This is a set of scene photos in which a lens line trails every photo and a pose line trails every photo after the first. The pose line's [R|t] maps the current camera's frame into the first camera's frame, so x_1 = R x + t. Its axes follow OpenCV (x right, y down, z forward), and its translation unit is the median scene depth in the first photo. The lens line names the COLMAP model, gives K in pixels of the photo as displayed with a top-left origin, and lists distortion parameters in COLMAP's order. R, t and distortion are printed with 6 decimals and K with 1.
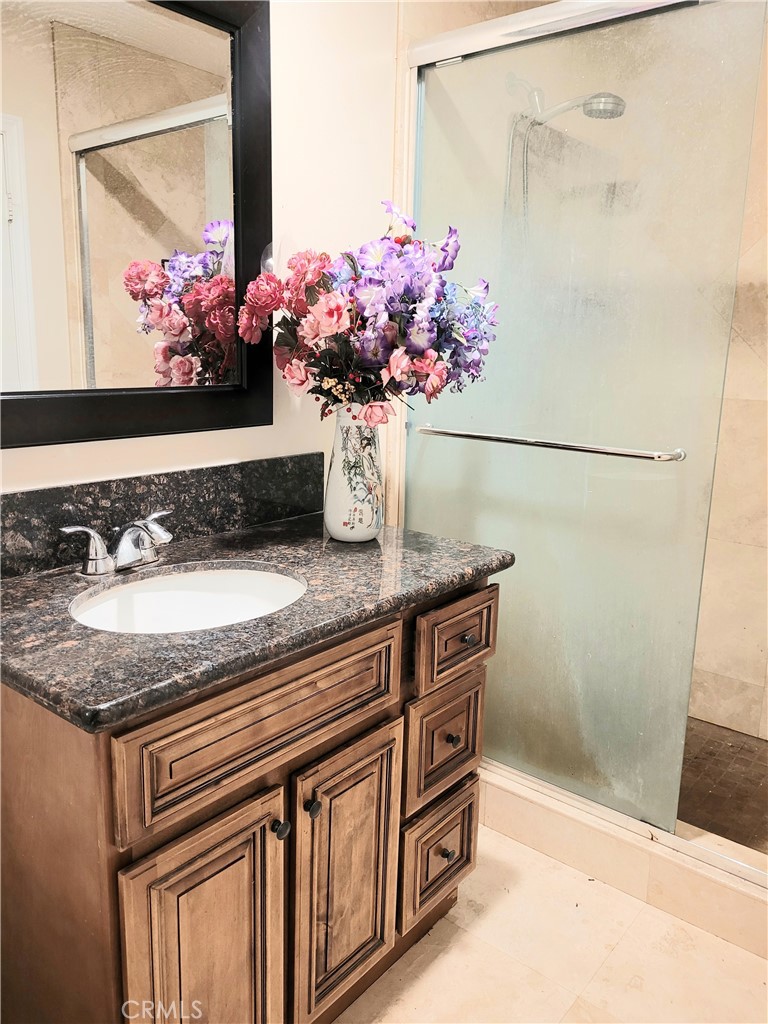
lens RADIAL K [[779.6, 0, 384.0], [0, 779.6, 512.0], [0, 0, 1]] dist [0.067985, -0.013965]
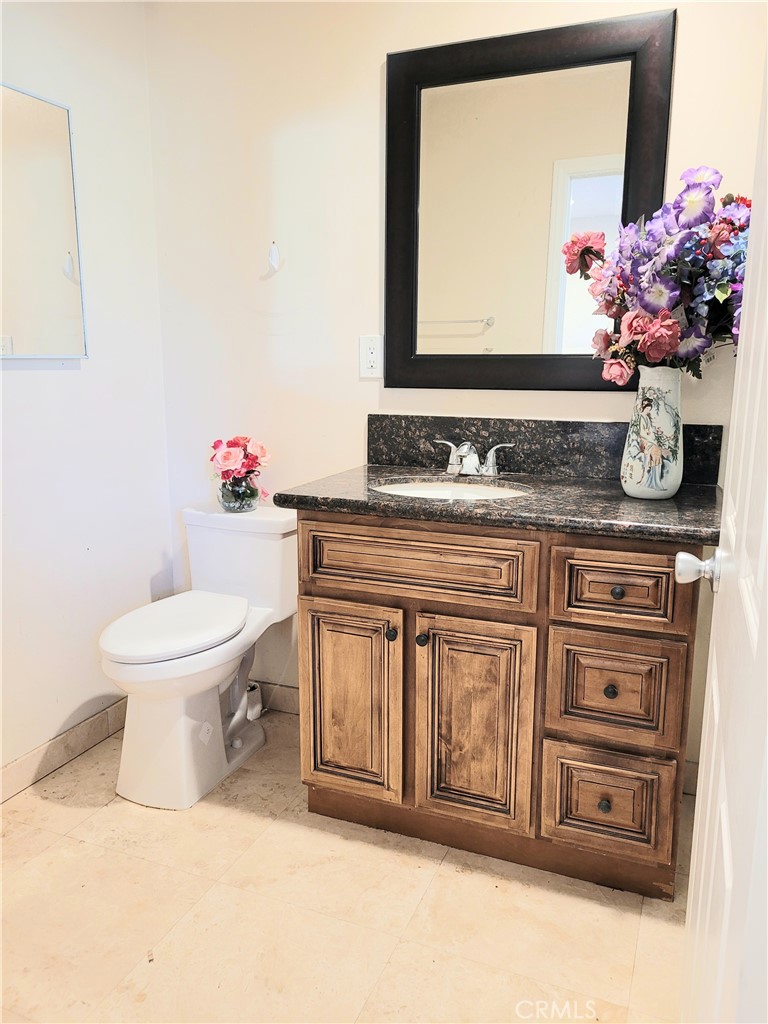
lens RADIAL K [[779.6, 0, 384.0], [0, 779.6, 512.0], [0, 0, 1]] dist [0.067985, -0.013965]
pose [[0.298996, 0.162770, -0.940270, 0.971399], [-0.203736, 0.973514, 0.103739, 0.018228], [0.932251, 0.160550, 0.324239, 0.369243]]
